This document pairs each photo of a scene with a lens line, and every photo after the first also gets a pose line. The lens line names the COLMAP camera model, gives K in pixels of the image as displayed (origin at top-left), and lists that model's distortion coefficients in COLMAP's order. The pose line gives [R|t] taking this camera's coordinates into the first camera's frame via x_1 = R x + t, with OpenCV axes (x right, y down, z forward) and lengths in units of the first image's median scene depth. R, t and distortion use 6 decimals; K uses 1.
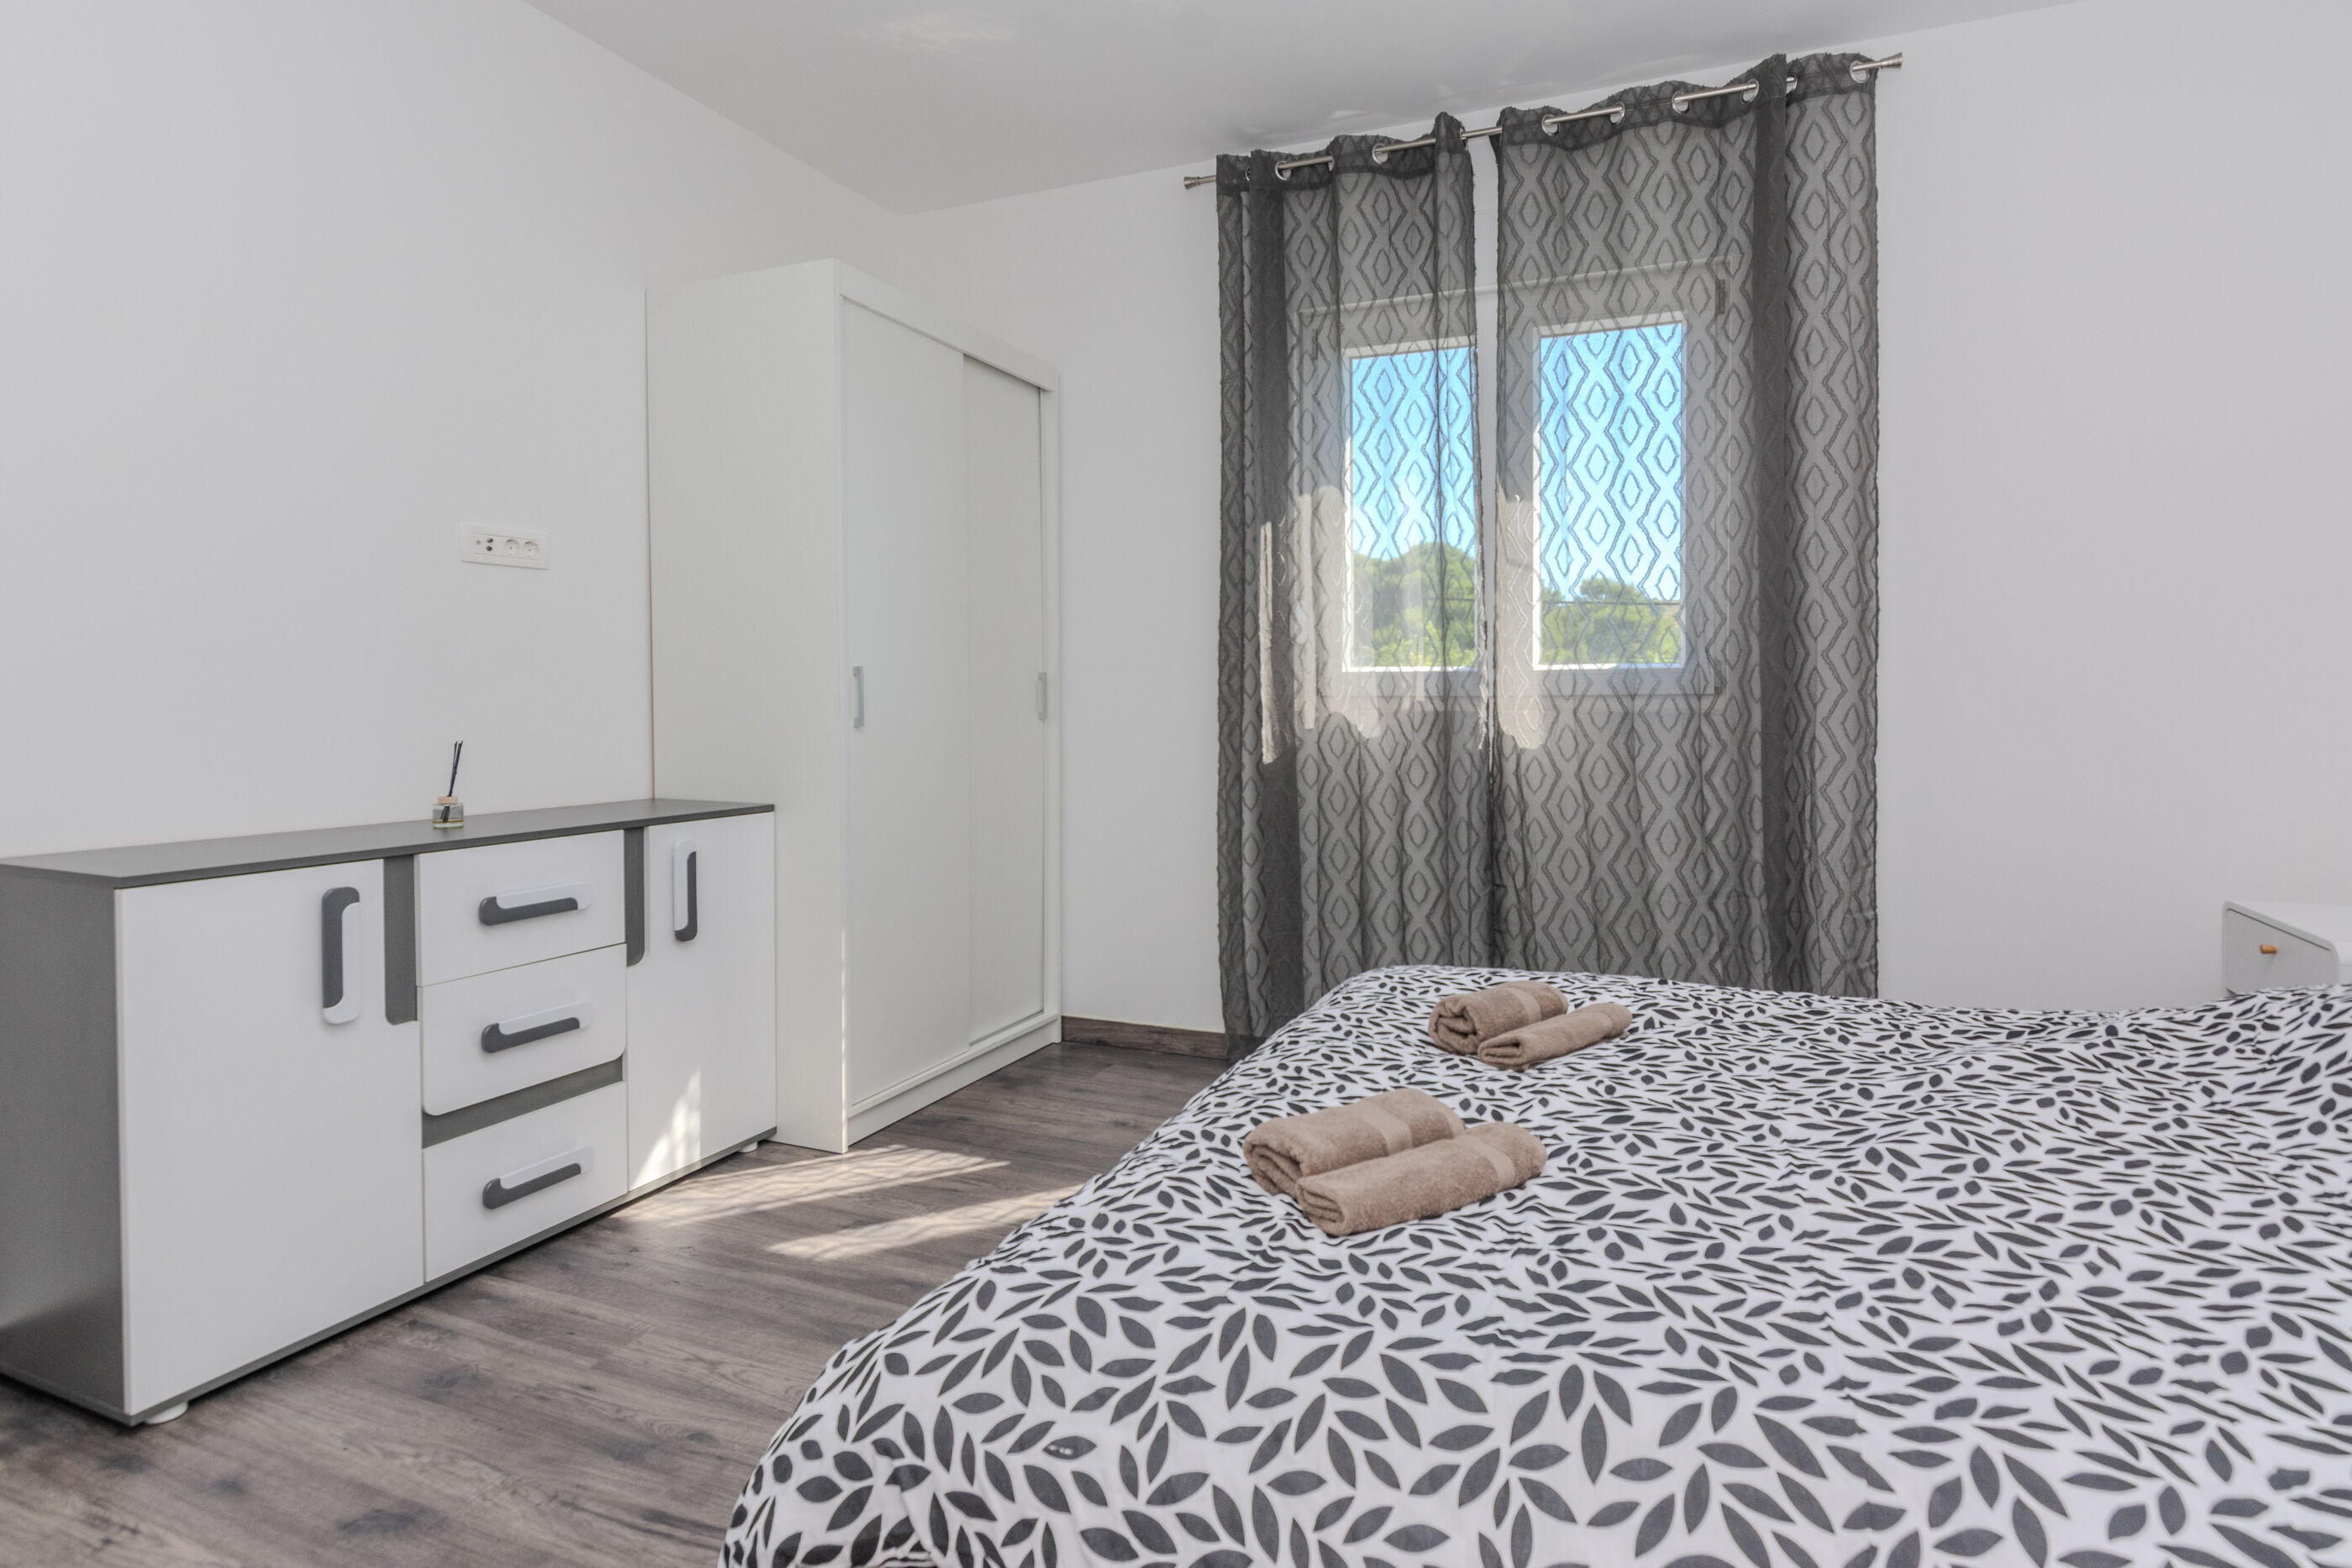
lens RADIAL K [[1166.7, 0, 1279.1], [0, 1166.7, 753.5], [0, 0, 1]] dist [-0.011611, -0.000068]
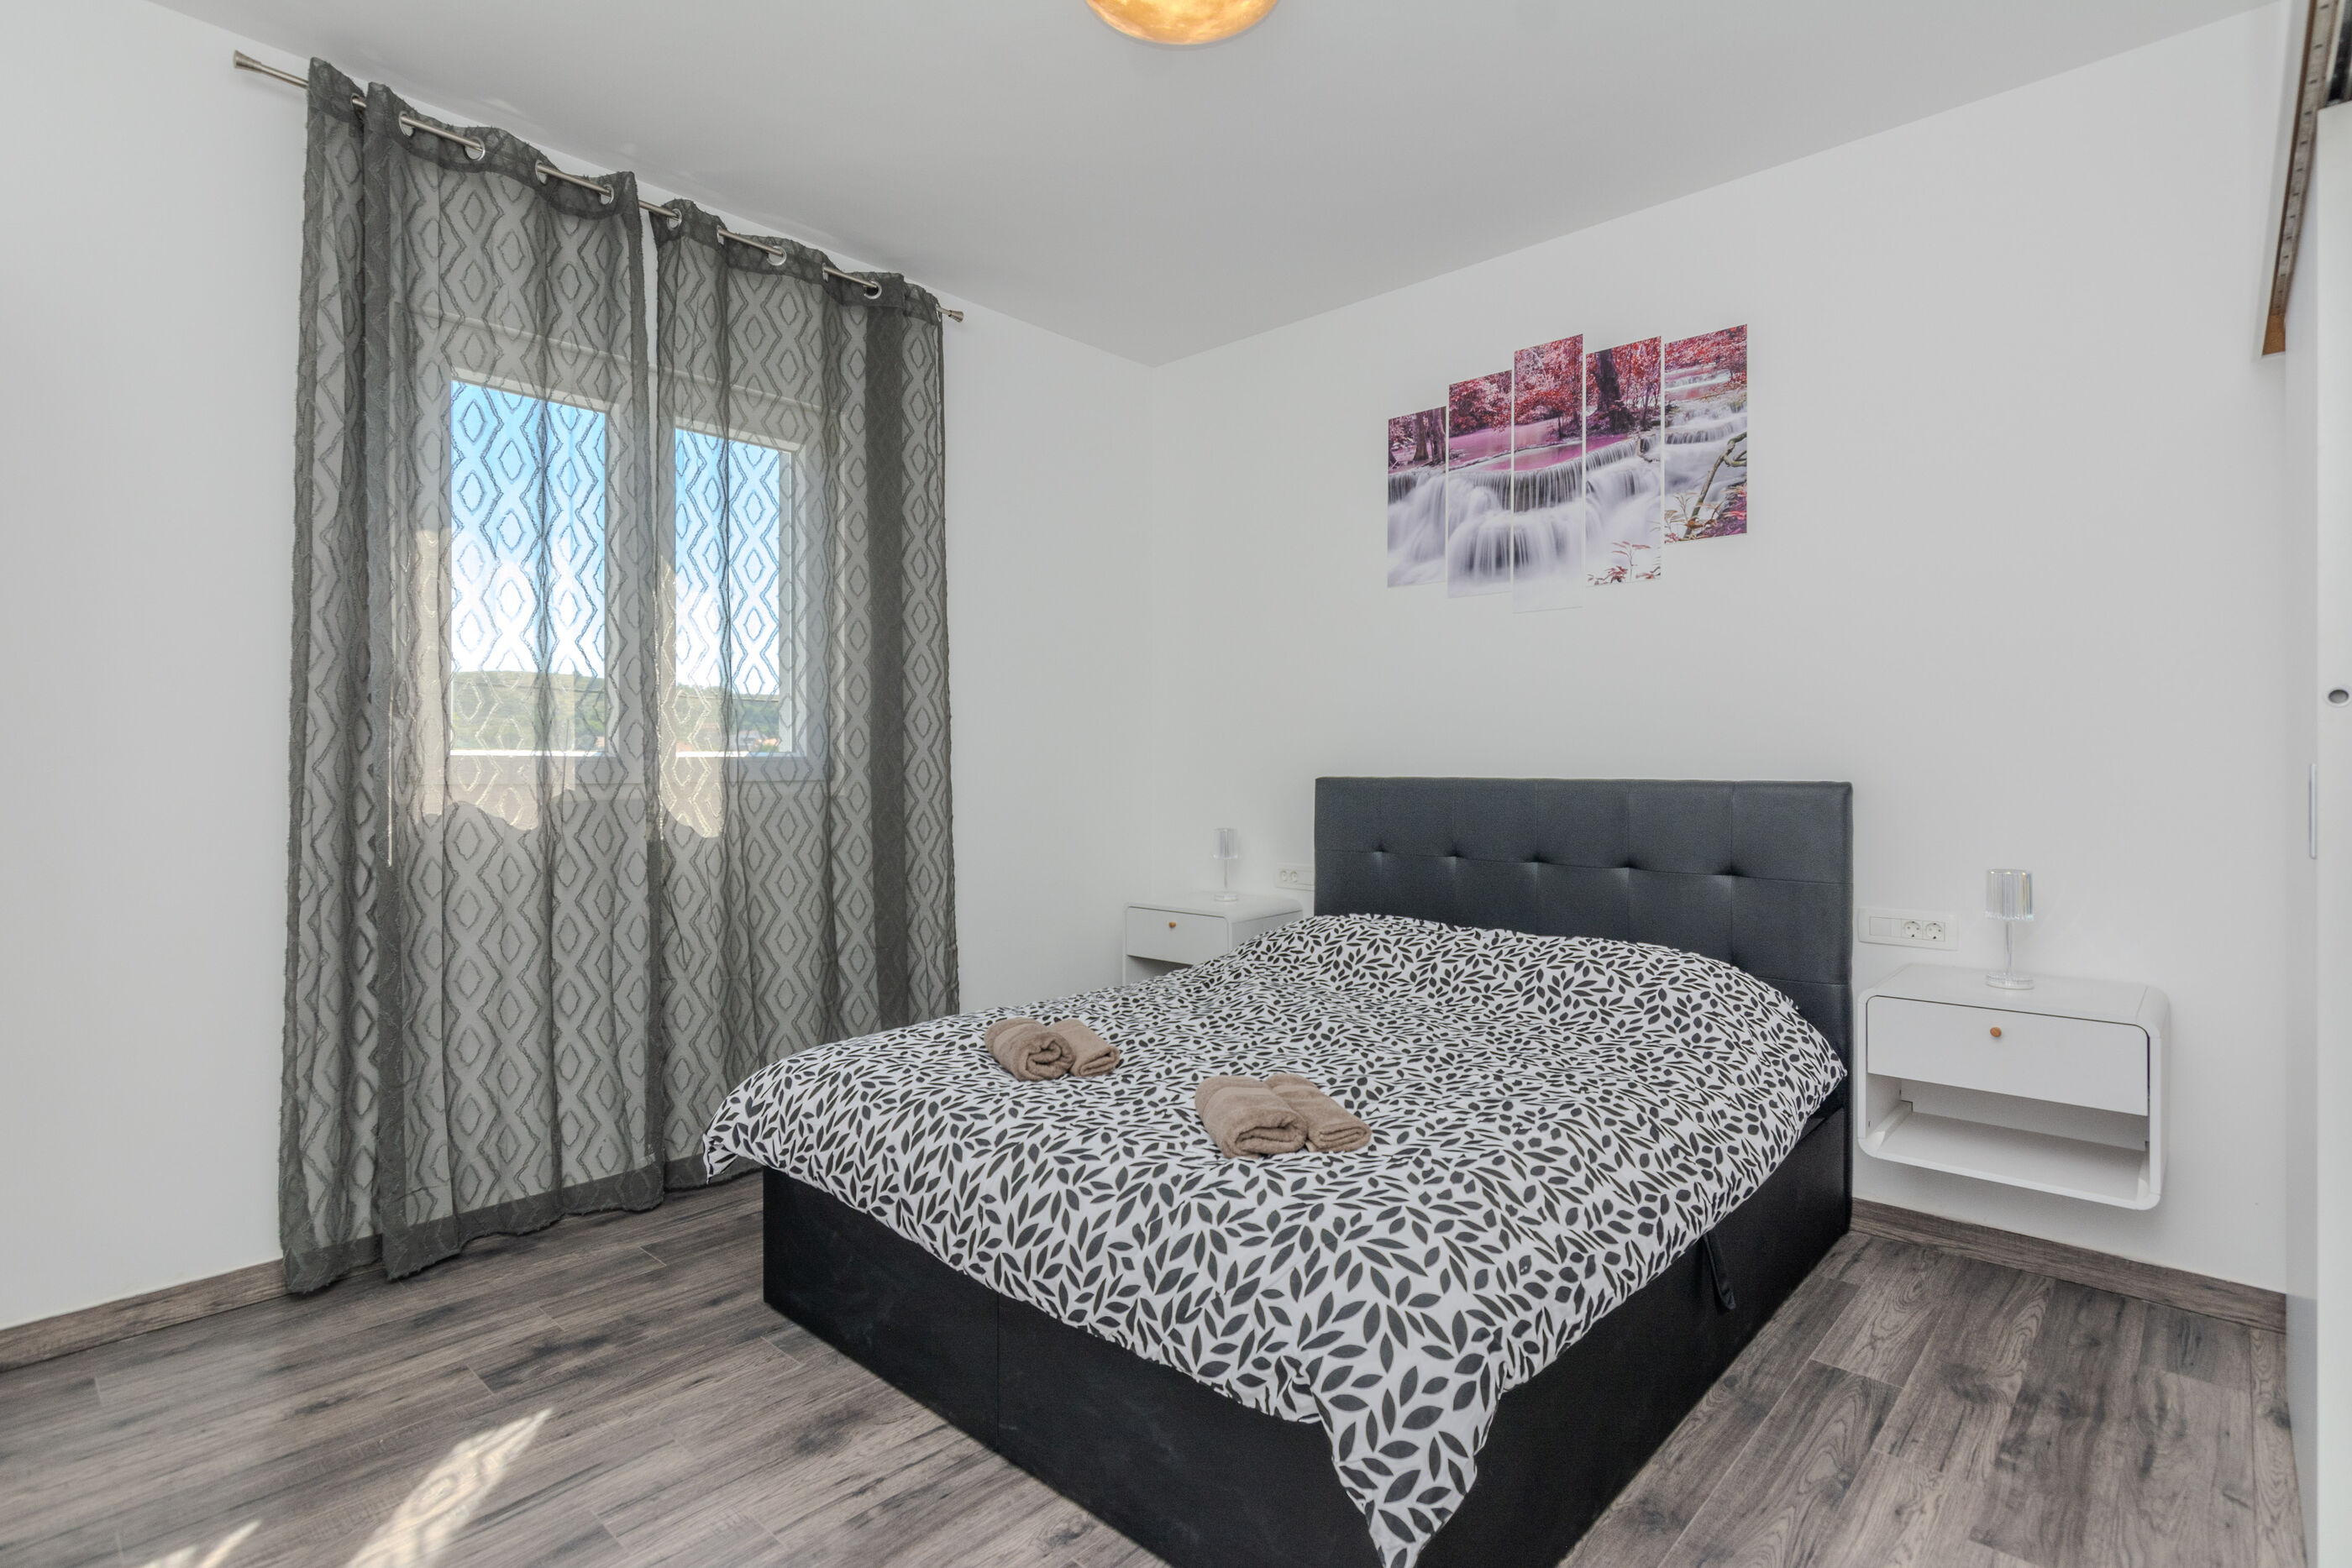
lens RADIAL K [[1147.2, 0, 1176.0], [0, 1147.2, 784.0], [0, 0, 1]] dist [-0.001367, 0.000012]
pose [[0.370814, -0.011396, 0.928637, -0.569044], [0.043153, 0.999056, -0.004972, -0.026509], [-0.927704, 0.041917, 0.370956, 0.256784]]
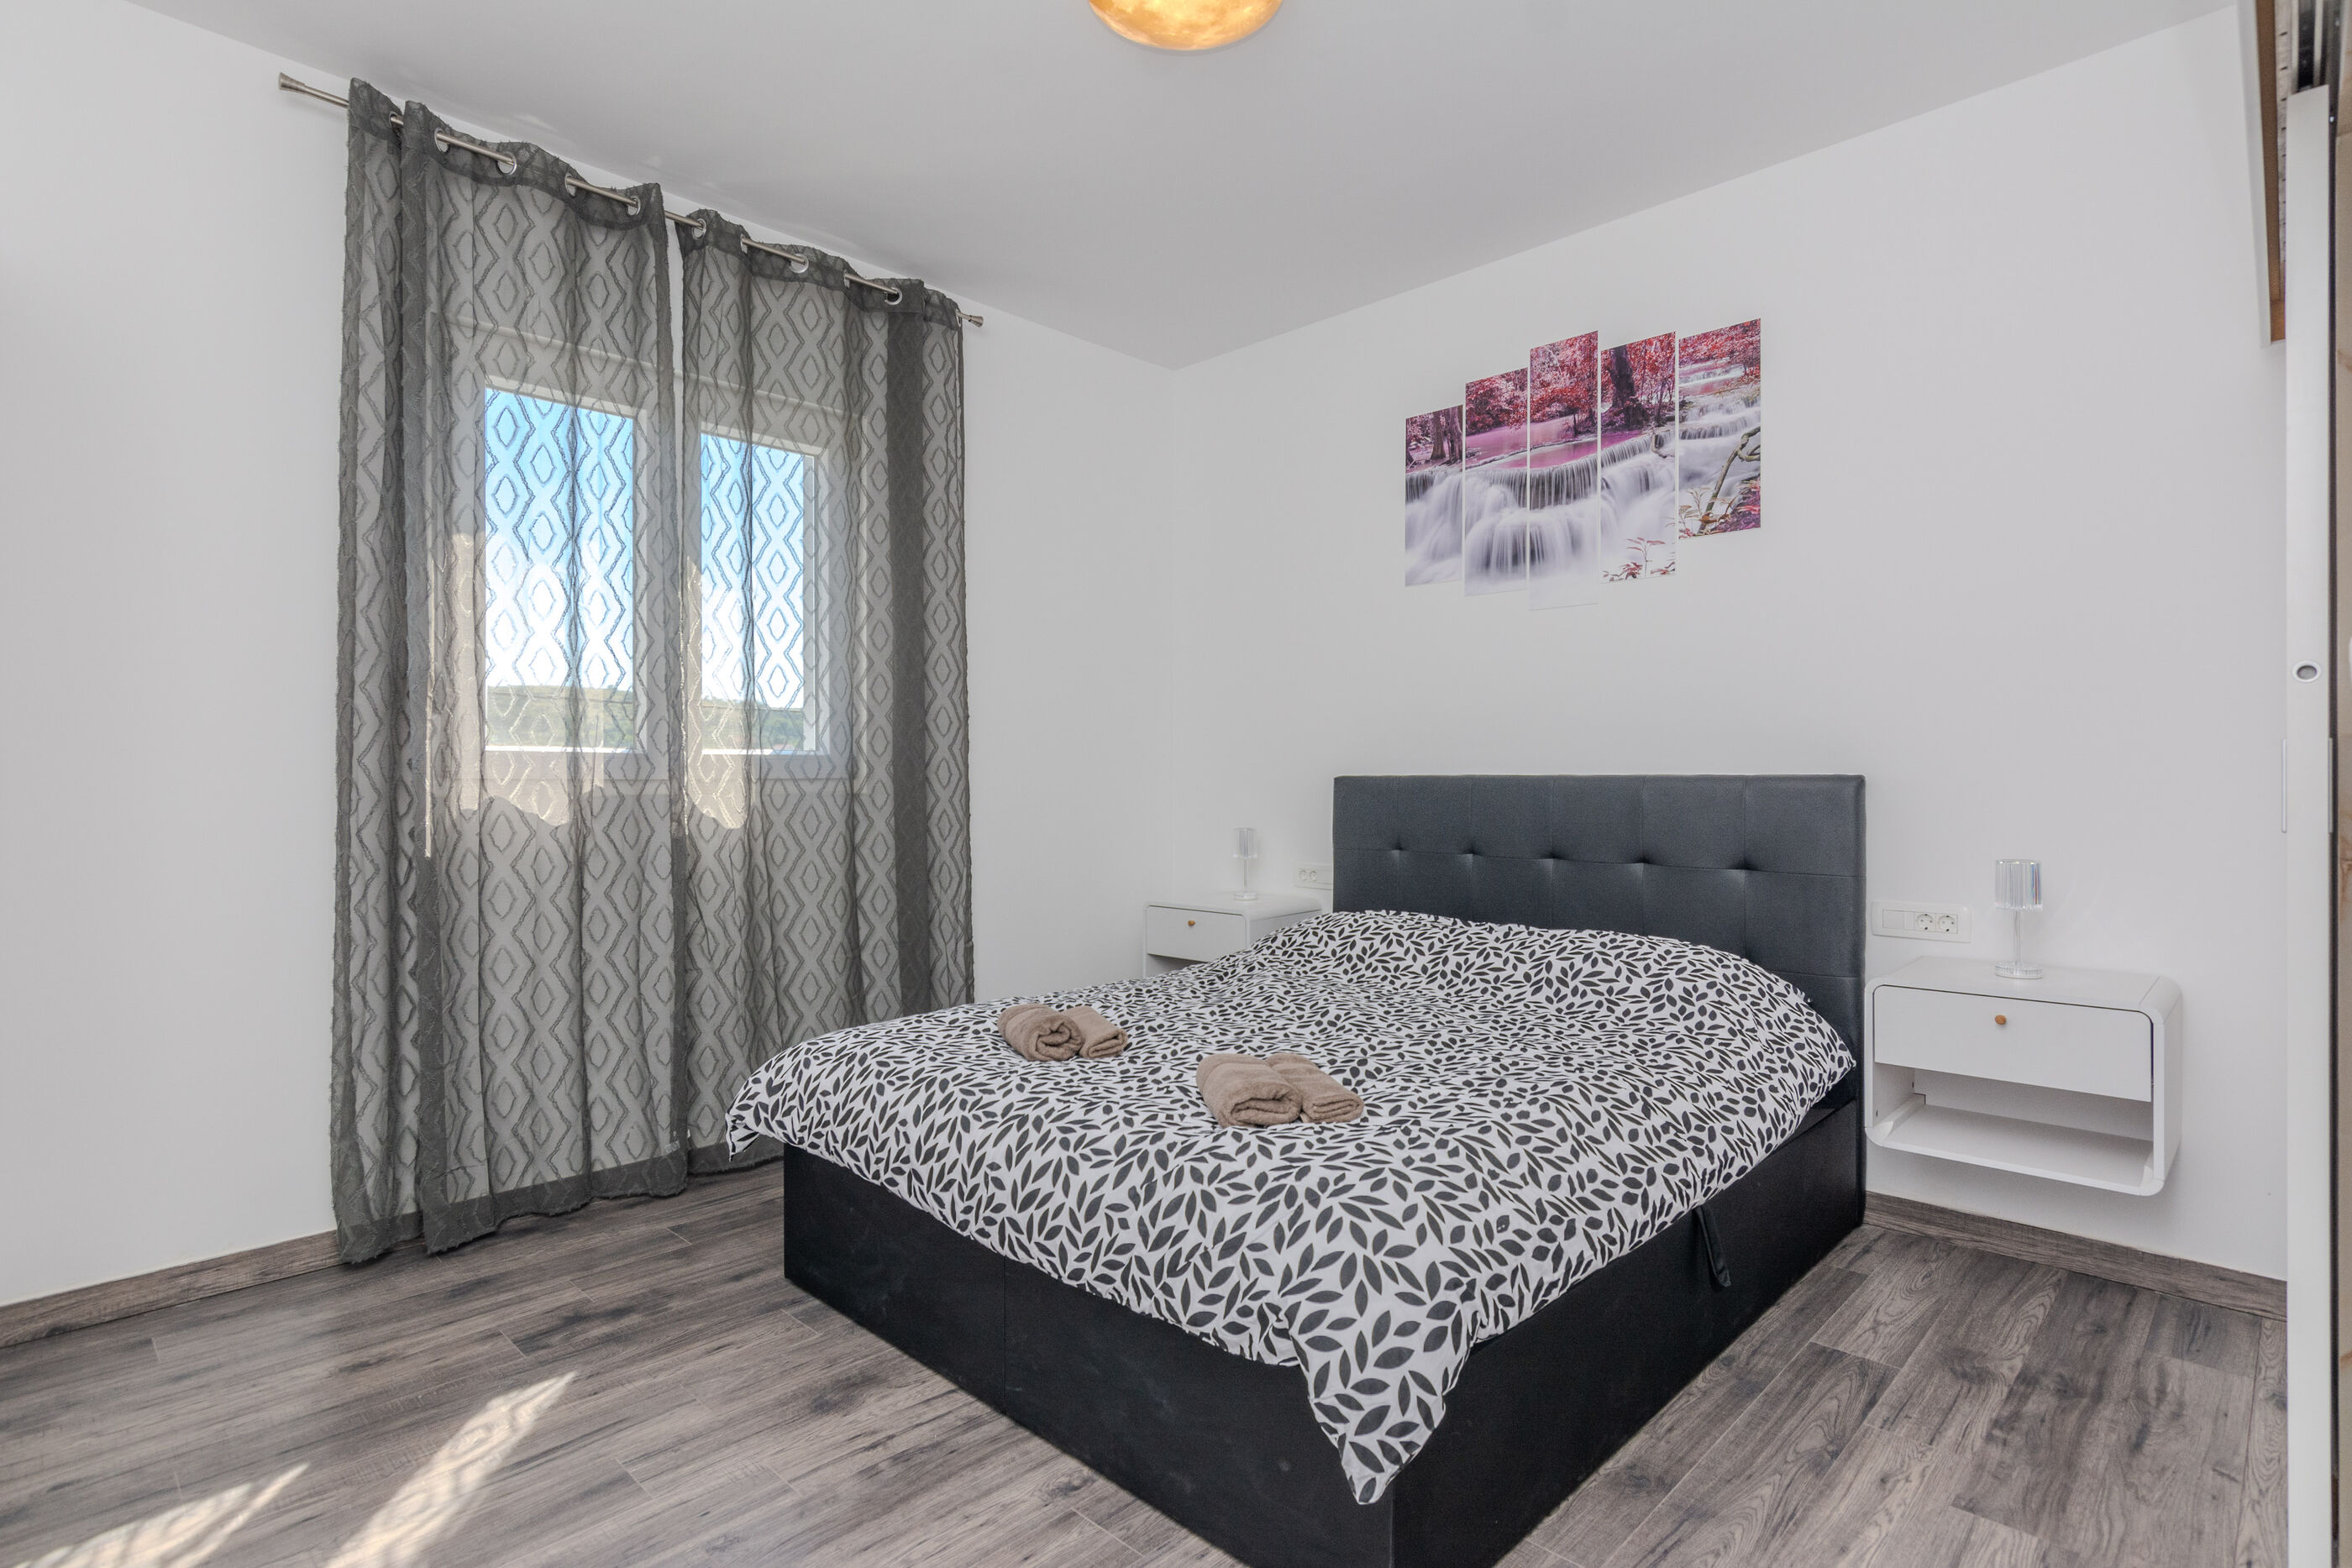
lens RADIAL K [[1166.4, 0, 1182.7], [0, 1166.4, 798.2], [0, 0, 1]] dist [-0.000586, -0.000087]
pose [[0.395578, -0.012152, 0.918352, -0.589810], [0.044443, 0.998994, -0.005924, -0.008694], [-0.917357, 0.043157, 0.395720, 0.225972]]
